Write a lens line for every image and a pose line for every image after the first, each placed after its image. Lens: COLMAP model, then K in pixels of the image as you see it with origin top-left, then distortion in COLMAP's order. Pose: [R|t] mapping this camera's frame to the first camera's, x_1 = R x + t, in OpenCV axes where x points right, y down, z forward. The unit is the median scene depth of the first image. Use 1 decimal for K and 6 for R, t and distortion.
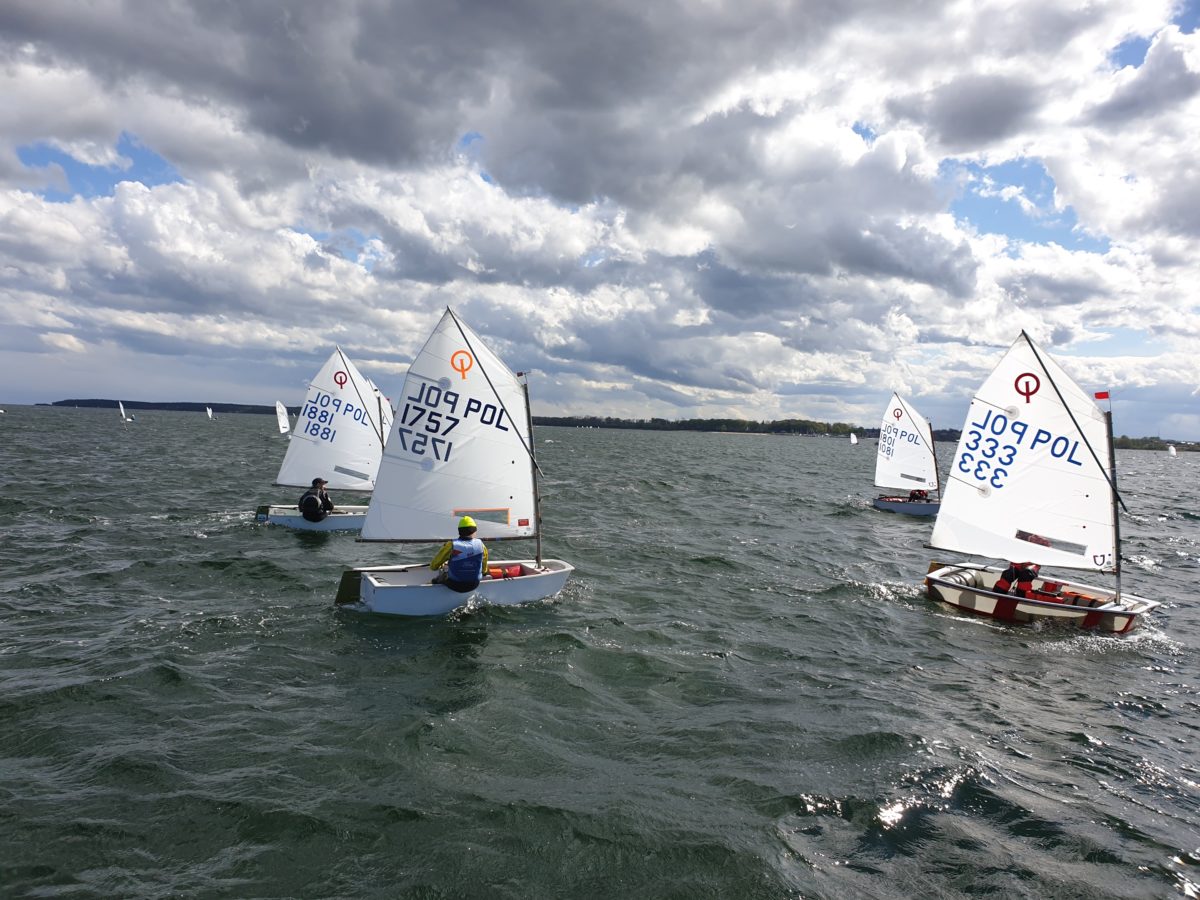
lens RADIAL K [[972.9, 0, 596.1], [0, 972.9, 440.2], [0, 0, 1]] dist [0.020791, -0.057414]
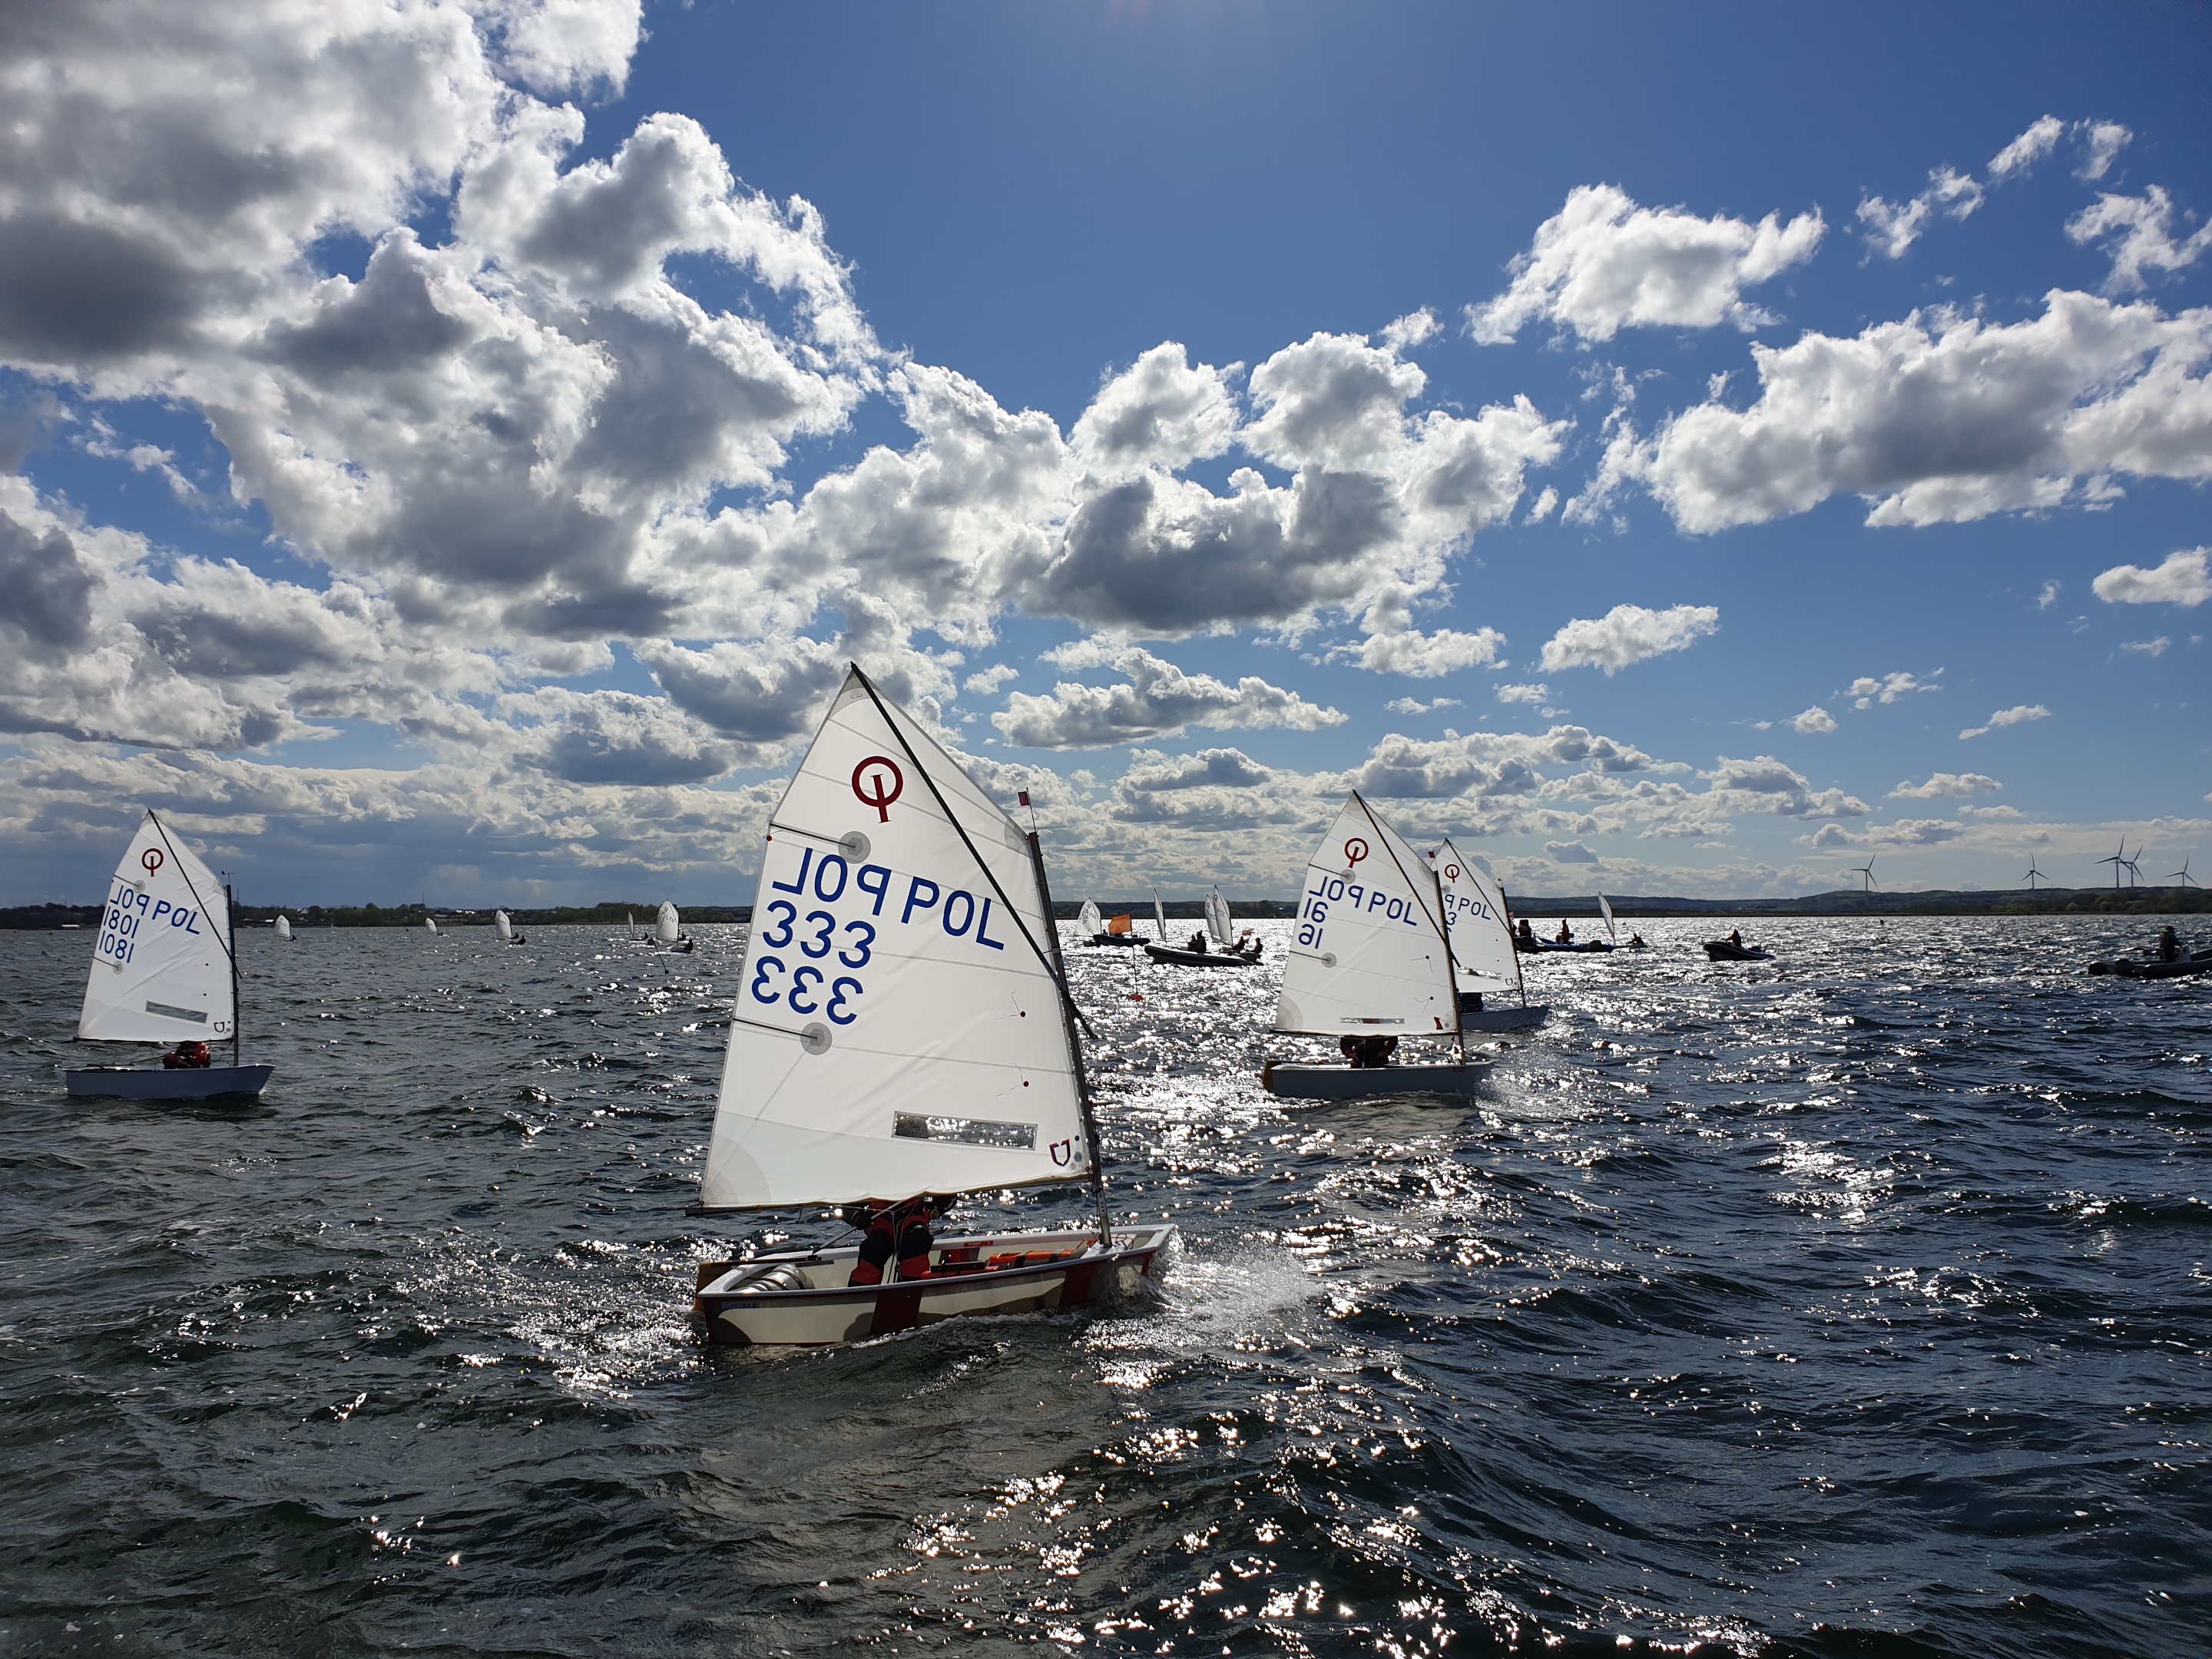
lens RADIAL K [[1793.4, 0, 1087.5], [0, 1793.4, 823.1], [0, 0, 1]] dist [0.020791, -0.057414]
pose [[0.525519, -0.001973, 0.850780, -0.144658], [0.043916, 0.998727, -0.024810, -0.006697], [-0.849648, 0.050402, 0.524936, 0.058122]]
